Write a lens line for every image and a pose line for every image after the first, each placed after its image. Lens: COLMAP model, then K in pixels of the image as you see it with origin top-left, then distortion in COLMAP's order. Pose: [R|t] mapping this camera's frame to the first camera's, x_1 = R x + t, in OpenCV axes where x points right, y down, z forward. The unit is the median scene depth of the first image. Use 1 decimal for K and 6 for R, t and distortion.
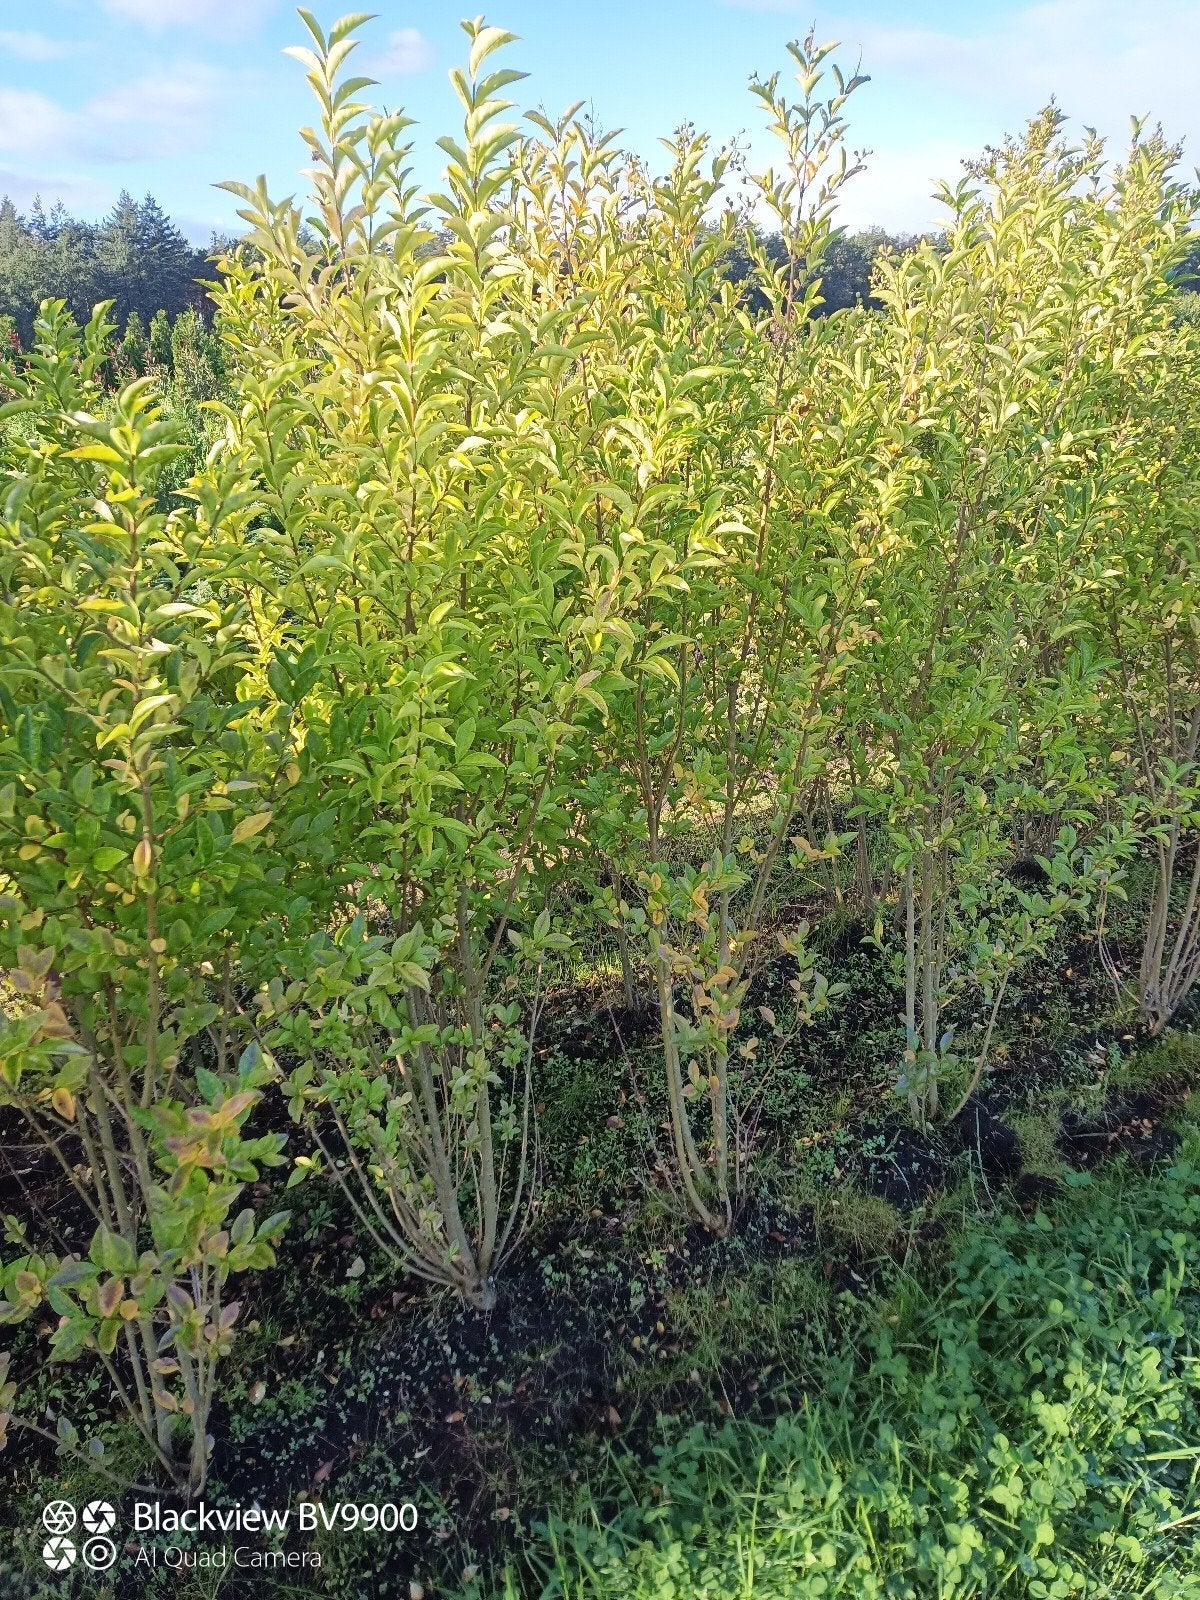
lens RADIAL K [[1297.3, 0, 600.0], [0, 1297.3, 800.0], [0, 0, 1]] dist [0.052139, -0.006943]
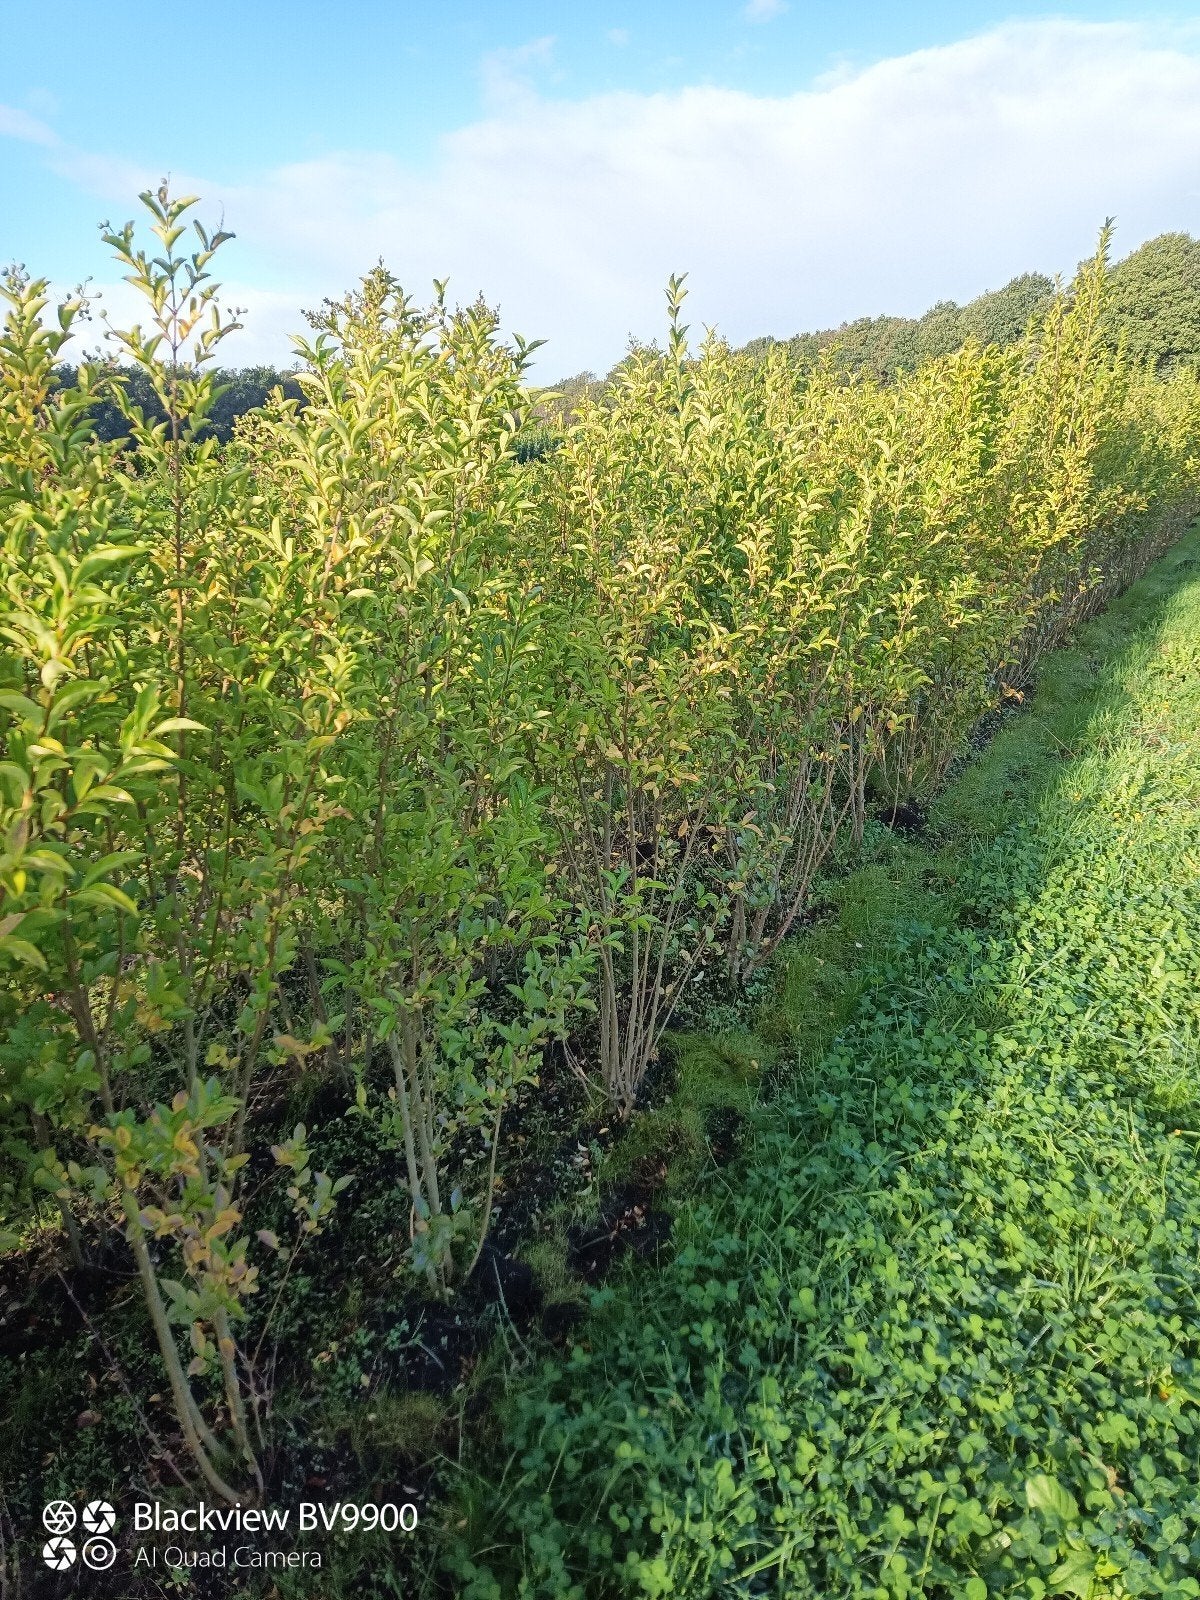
lens RADIAL K [[1231.8, 0, 597.6], [0, 1231.8, 769.6], [0, 0, 1]] dist [0.177136, -0.260906]
pose [[0.855574, -0.147023, 0.496364, -0.062674], [0.187753, 0.981667, -0.032856, -0.082151], [-0.482433, 0.121305, 0.867492, 0.119773]]
